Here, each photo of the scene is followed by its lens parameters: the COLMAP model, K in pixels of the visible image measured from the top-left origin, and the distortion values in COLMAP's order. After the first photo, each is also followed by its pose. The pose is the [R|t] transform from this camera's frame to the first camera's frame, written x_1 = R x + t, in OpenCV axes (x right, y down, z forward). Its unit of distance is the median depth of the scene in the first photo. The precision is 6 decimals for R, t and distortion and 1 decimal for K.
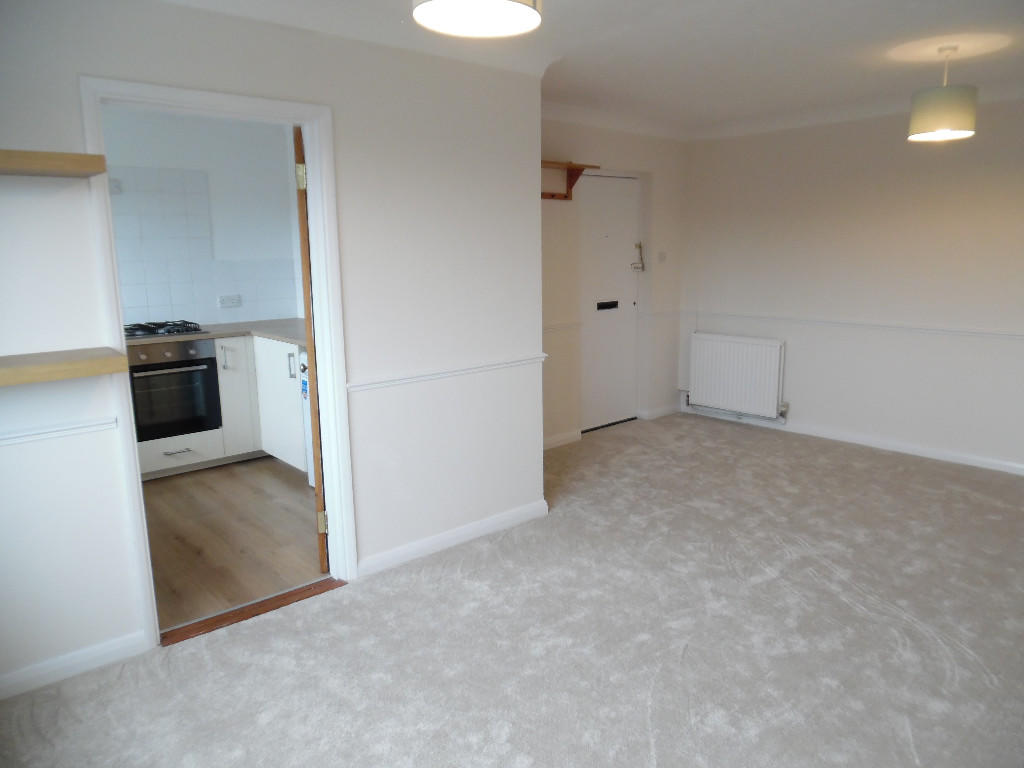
lens RADIAL K [[733.9, 0, 512.0], [0, 733.9, 384.0], [0, 0, 1]] dist [0.006928, 0.003990]
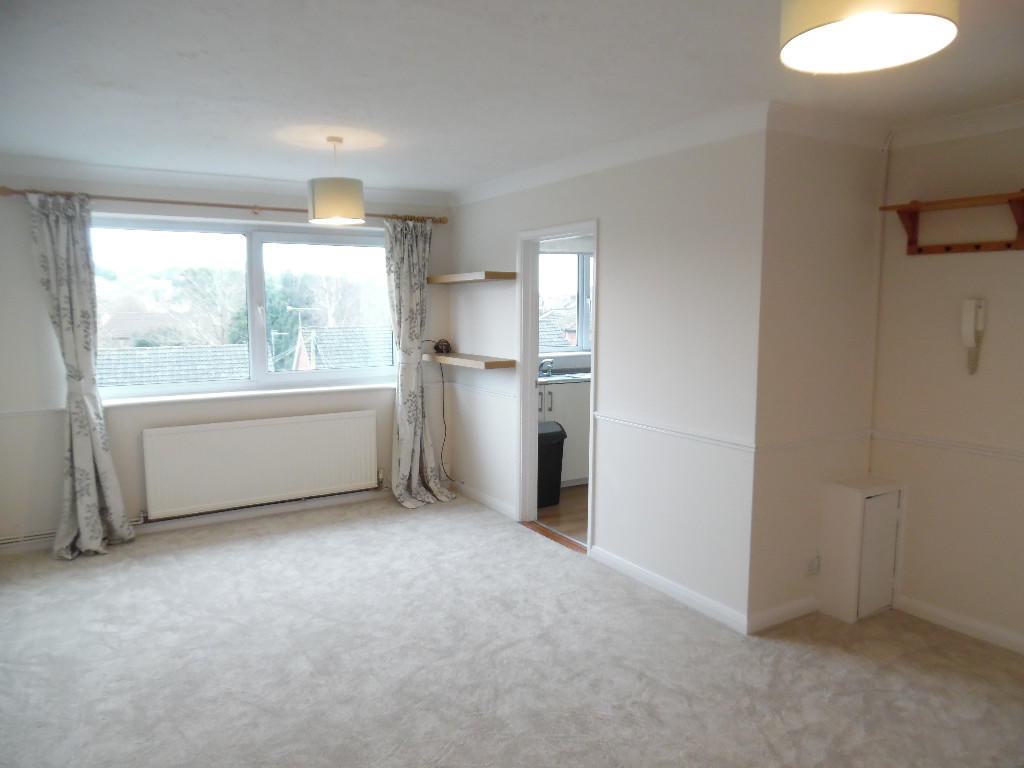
lens RADIAL K [[733.9, 0, 512.0], [0, 733.9, 384.0], [0, 0, 1]] dist [0.006928, 0.003990]
pose [[-0.156791, 0.127974, -0.979306, 0.968242], [-0.189554, 0.969236, 0.157006, -0.204275], [0.969271, 0.210249, -0.127709, 0.827546]]
